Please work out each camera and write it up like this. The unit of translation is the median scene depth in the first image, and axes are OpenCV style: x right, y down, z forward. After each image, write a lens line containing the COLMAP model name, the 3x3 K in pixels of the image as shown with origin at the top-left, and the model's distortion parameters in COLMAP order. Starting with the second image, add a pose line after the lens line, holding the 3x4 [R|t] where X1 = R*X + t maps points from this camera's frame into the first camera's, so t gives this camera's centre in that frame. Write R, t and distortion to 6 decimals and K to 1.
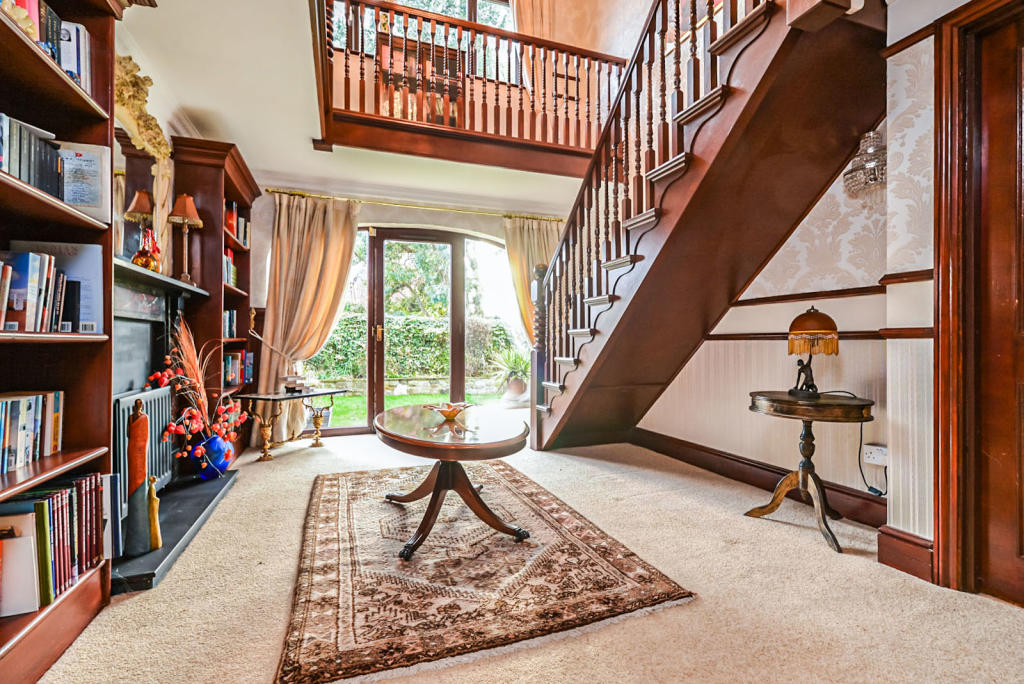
lens RADIAL K [[456.9, 0, 512.0], [0, 456.9, 342.0], [0, 0, 1]] dist [-0.011378, -0.000717]
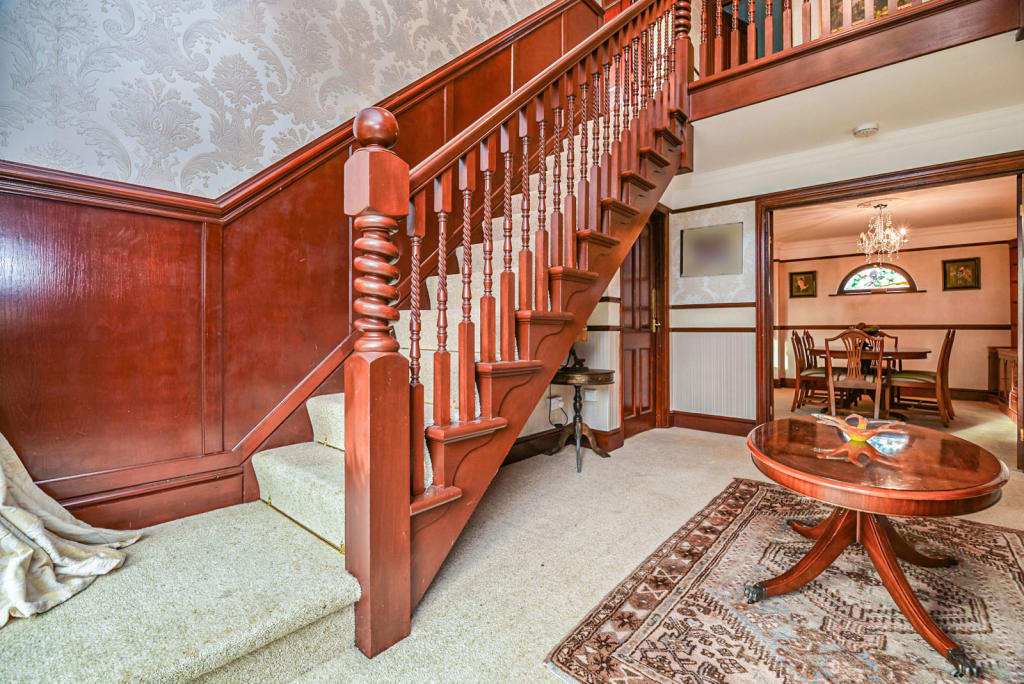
lens RADIAL K [[456.9, 0, 512.0], [0, 456.9, 342.0], [0, 0, 1]] dist [-0.011378, -0.000717]
pose [[-0.487422, -0.020494, 0.872926, -0.469261], [-0.005573, 0.999777, 0.020360, 0.001838], [-0.873149, 0.005059, -0.487428, 1.759605]]
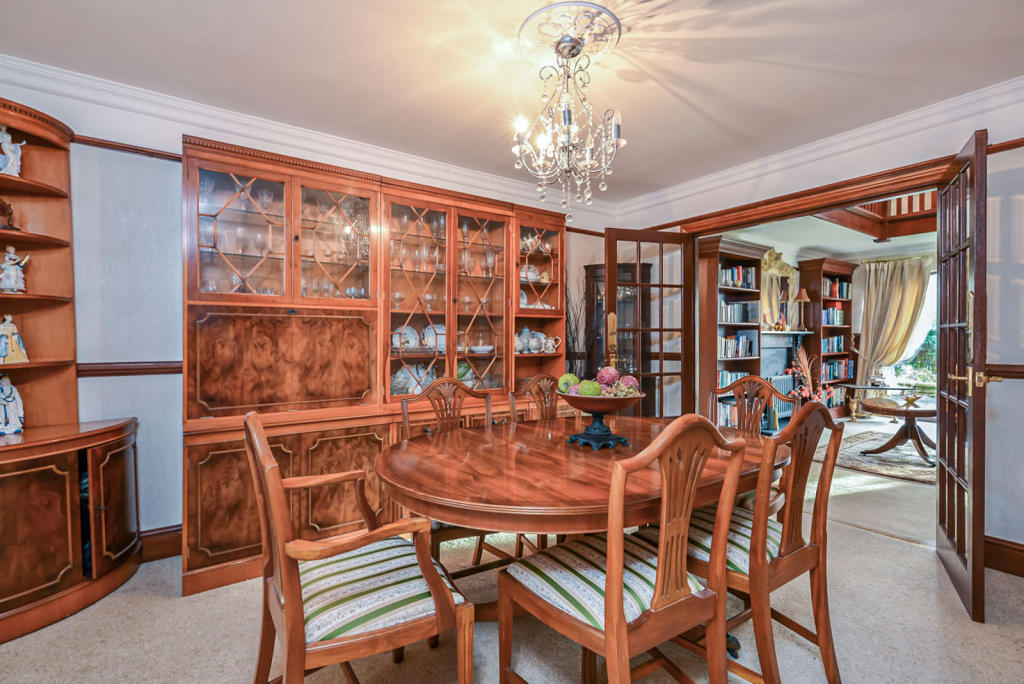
lens RADIAL K [[456.9, 0, 512.0], [0, 456.9, 342.0], [0, 0, 1]] dist [-0.011378, -0.000717]
pose [[0.223690, 0.009558, -0.974614, 1.106106], [0.002436, 0.999943, 0.010365, -0.091738], [0.974657, -0.004693, 0.223654, -0.858194]]
